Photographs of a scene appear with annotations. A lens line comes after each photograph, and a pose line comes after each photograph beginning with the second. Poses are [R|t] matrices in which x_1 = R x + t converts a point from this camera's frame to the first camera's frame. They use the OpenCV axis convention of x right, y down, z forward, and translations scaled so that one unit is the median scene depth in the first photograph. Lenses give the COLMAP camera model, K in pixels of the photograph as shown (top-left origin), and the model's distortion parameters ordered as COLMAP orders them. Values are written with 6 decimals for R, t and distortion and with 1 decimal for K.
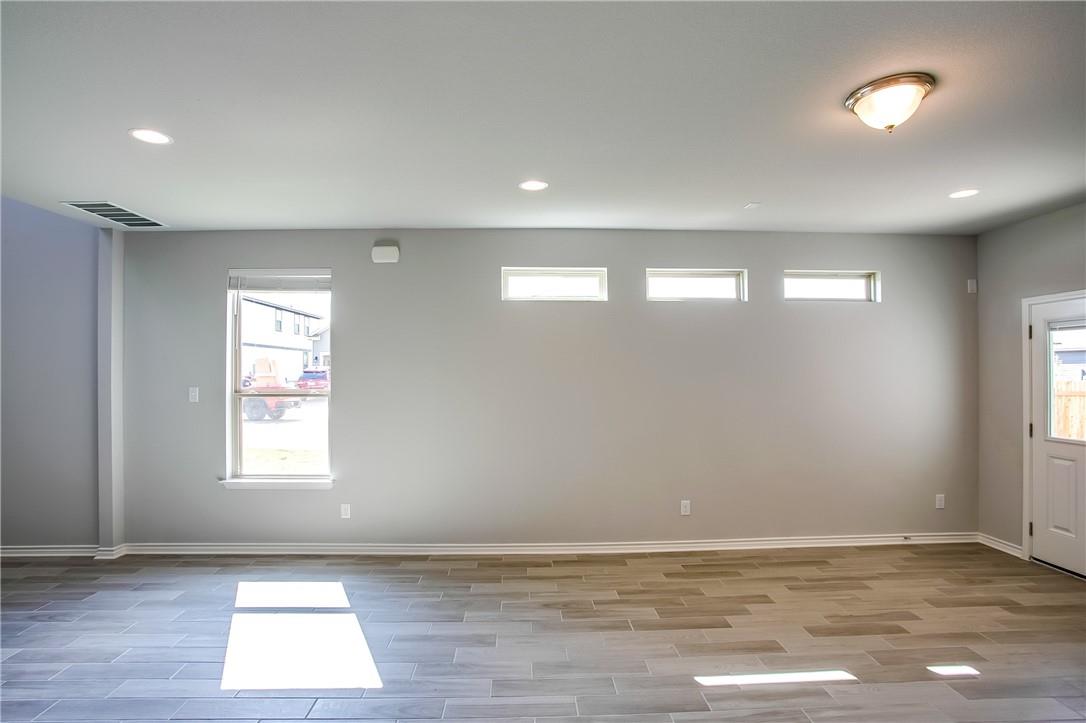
lens RADIAL K [[531.2, 0, 531.8], [0, 531.2, 370.2], [0, 0, 1]] dist [-0.066428, 0.022249]
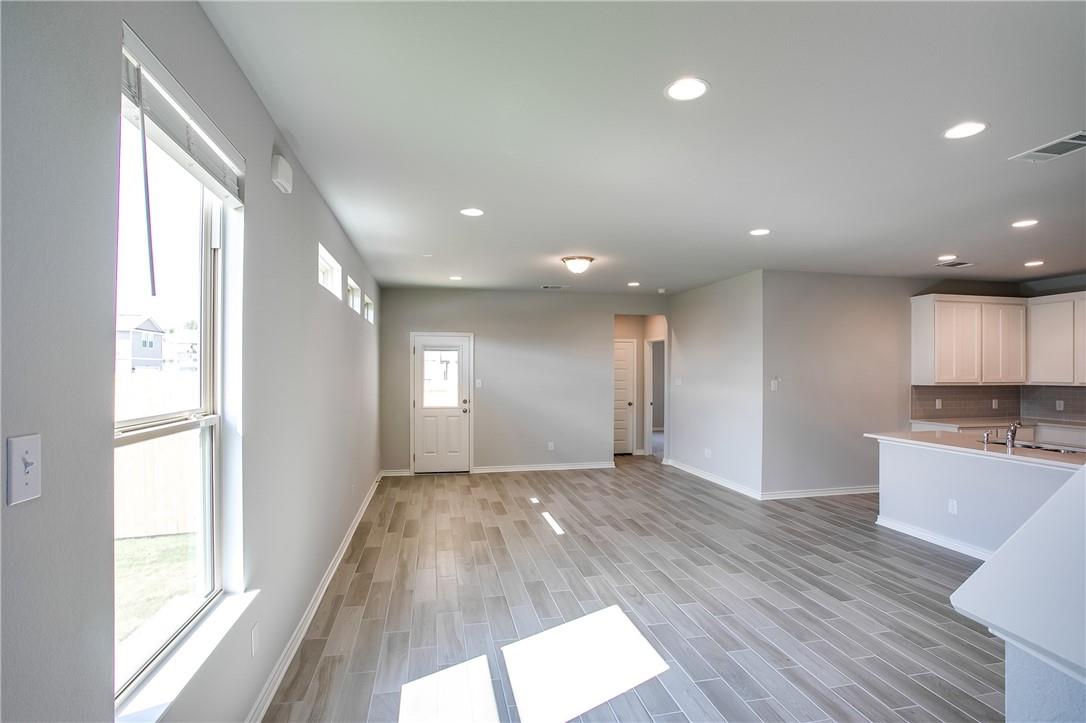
lens RADIAL K [[531.2, 0, 542.1], [0, 531.2, 363.1], [0, 0, 1]] dist [-0.066428, 0.022249]
pose [[-0.174385, 0.018754, 0.984499, -0.992729], [-0.005235, 0.999787, -0.019972, 0.005456], [-0.984664, -0.008637, -0.174250, 0.885265]]
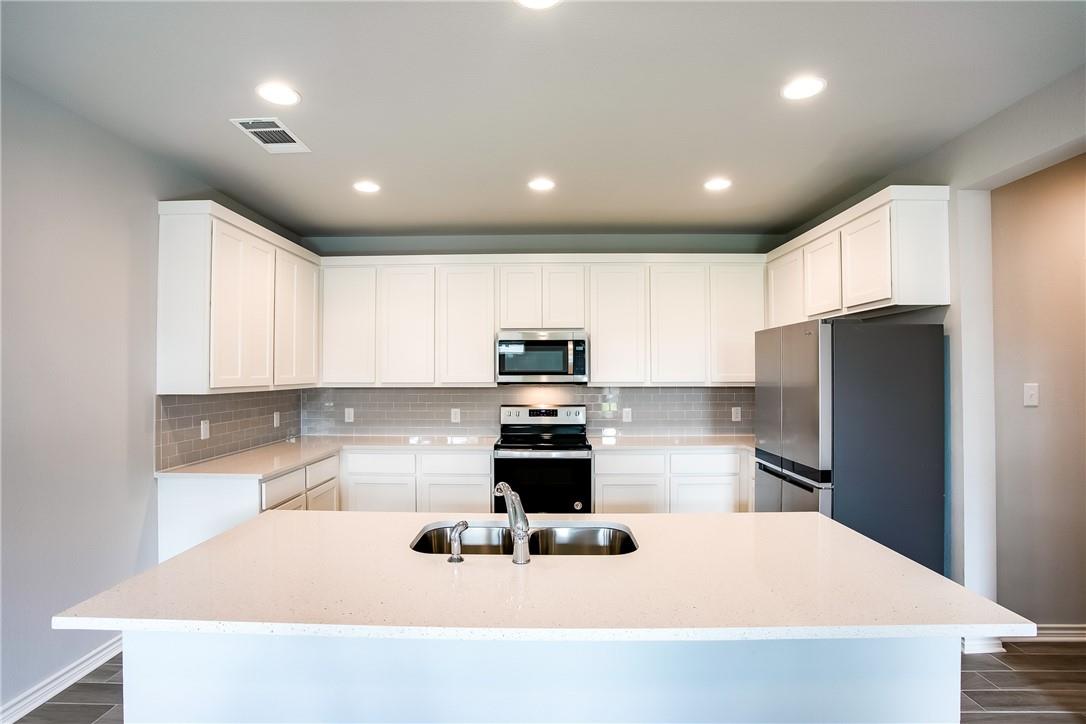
lens RADIAL K [[531.2, 0, 537.6], [0, 531.2, 365.7], [0, 0, 1]] dist [-0.066428, 0.022249]
pose [[-0.999205, 0.007343, 0.039189, -0.164898], [0.006640, 0.999816, -0.018024, 0.011240], [-0.039314, -0.017750, -0.999069, 0.167017]]
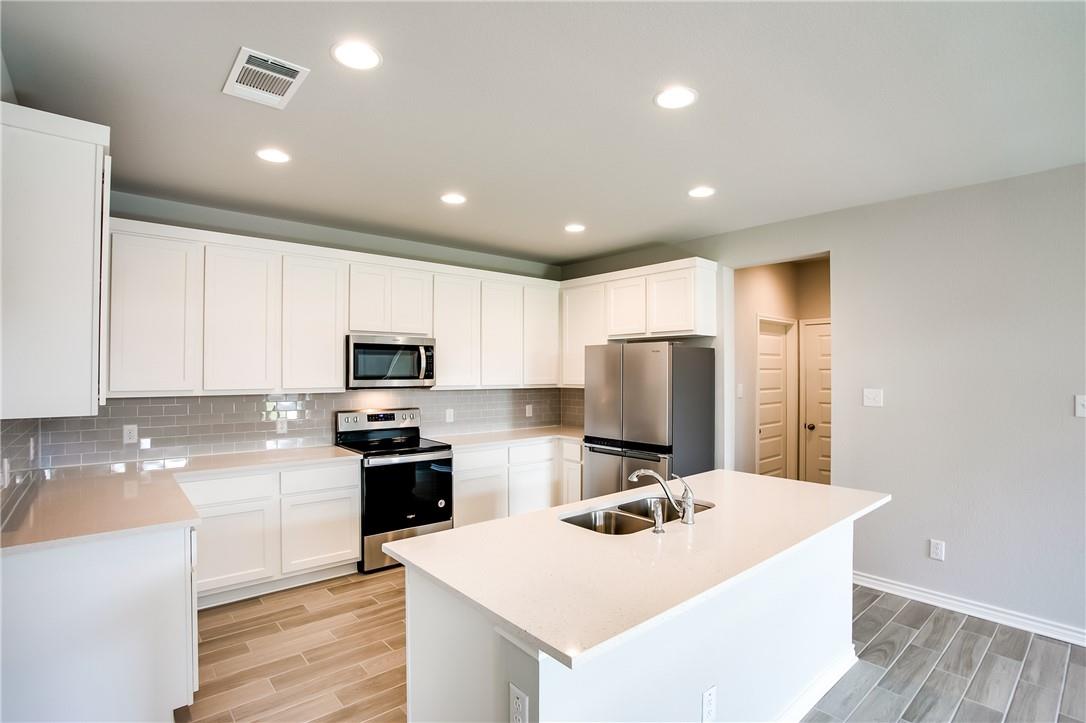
lens RADIAL K [[531.2, 0, 542.4], [0, 531.2, 363.6], [0, 0, 1]] dist [-0.066428, 0.022249]
pose [[-0.766429, -0.005568, -0.642305, 0.321942], [0.003612, 0.999909, -0.012979, -0.006133], [0.642319, -0.012267, -0.766339, 0.092700]]
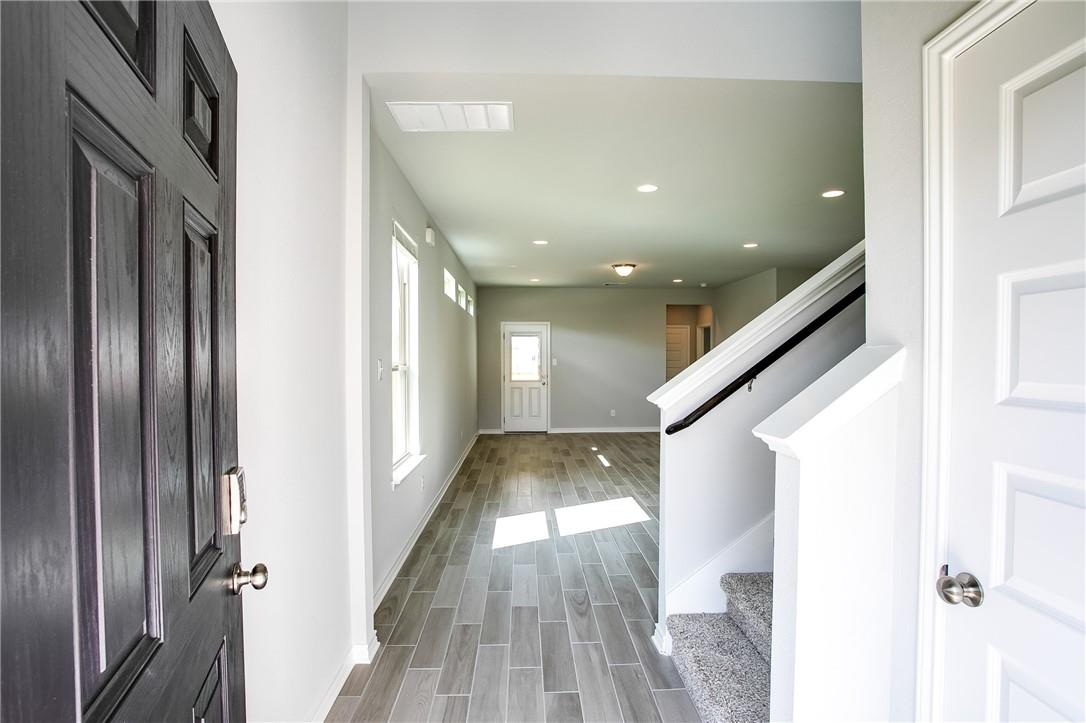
lens RADIAL K [[531.2, 0, 543.2], [0, 531.2, 359.1], [0, 0, 1]] dist [-0.066428, 0.022249]
pose [[-0.009620, 0.003494, 0.999948, -1.492102], [-0.003350, 0.999988, -0.003526, 0.037920], [-0.999948, -0.003384, -0.009608, 0.850053]]
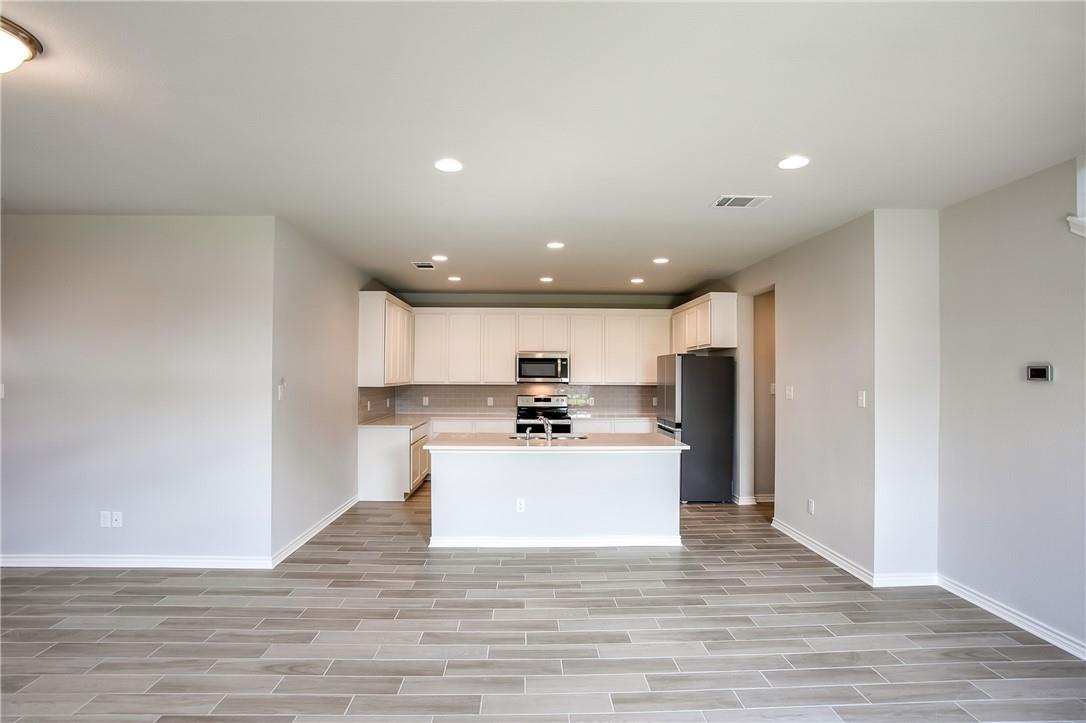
lens RADIAL K [[531.2, 0, 538.3], [0, 531.2, 372.8], [0, 0, 1]] dist [-0.066428, 0.022249]
pose [[-0.999983, -0.000205, -0.005858, -0.103810], [-0.000172, 0.999984, -0.005666, 0.003239], [0.005859, -0.005665, -0.999967, 0.982725]]
